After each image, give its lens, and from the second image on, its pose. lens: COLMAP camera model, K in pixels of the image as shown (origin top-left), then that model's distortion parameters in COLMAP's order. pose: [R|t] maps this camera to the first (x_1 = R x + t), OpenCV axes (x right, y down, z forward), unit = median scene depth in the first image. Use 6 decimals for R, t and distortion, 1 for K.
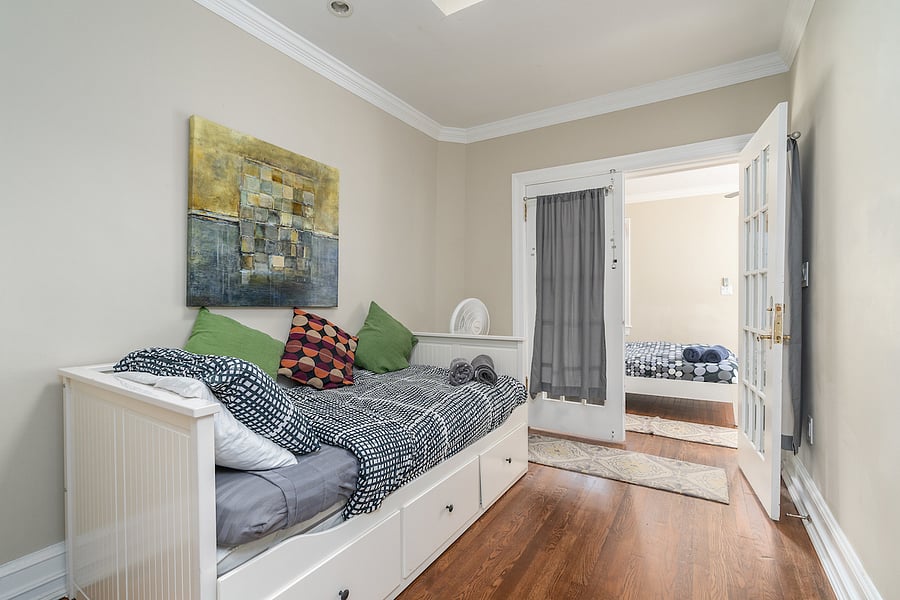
lens RADIAL K [[411.7, 0, 450.0], [0, 411.7, 300.0], [0, 0, 1]] dist [-0.002894, -0.000510]
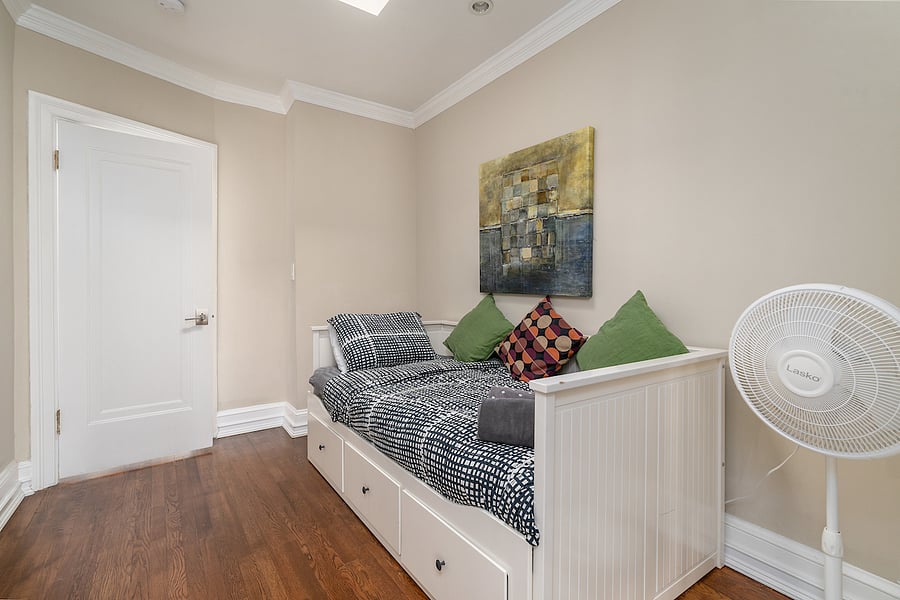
lens RADIAL K [[411.7, 0, 450.0], [0, 411.7, 300.0], [0, 0, 1]] dist [-0.002894, -0.000510]
pose [[-0.388305, 0.006413, -0.921509, 0.670744], [-0.022799, 0.999603, 0.016563, 0.017575], [0.921249, 0.027441, -0.388004, 1.243071]]
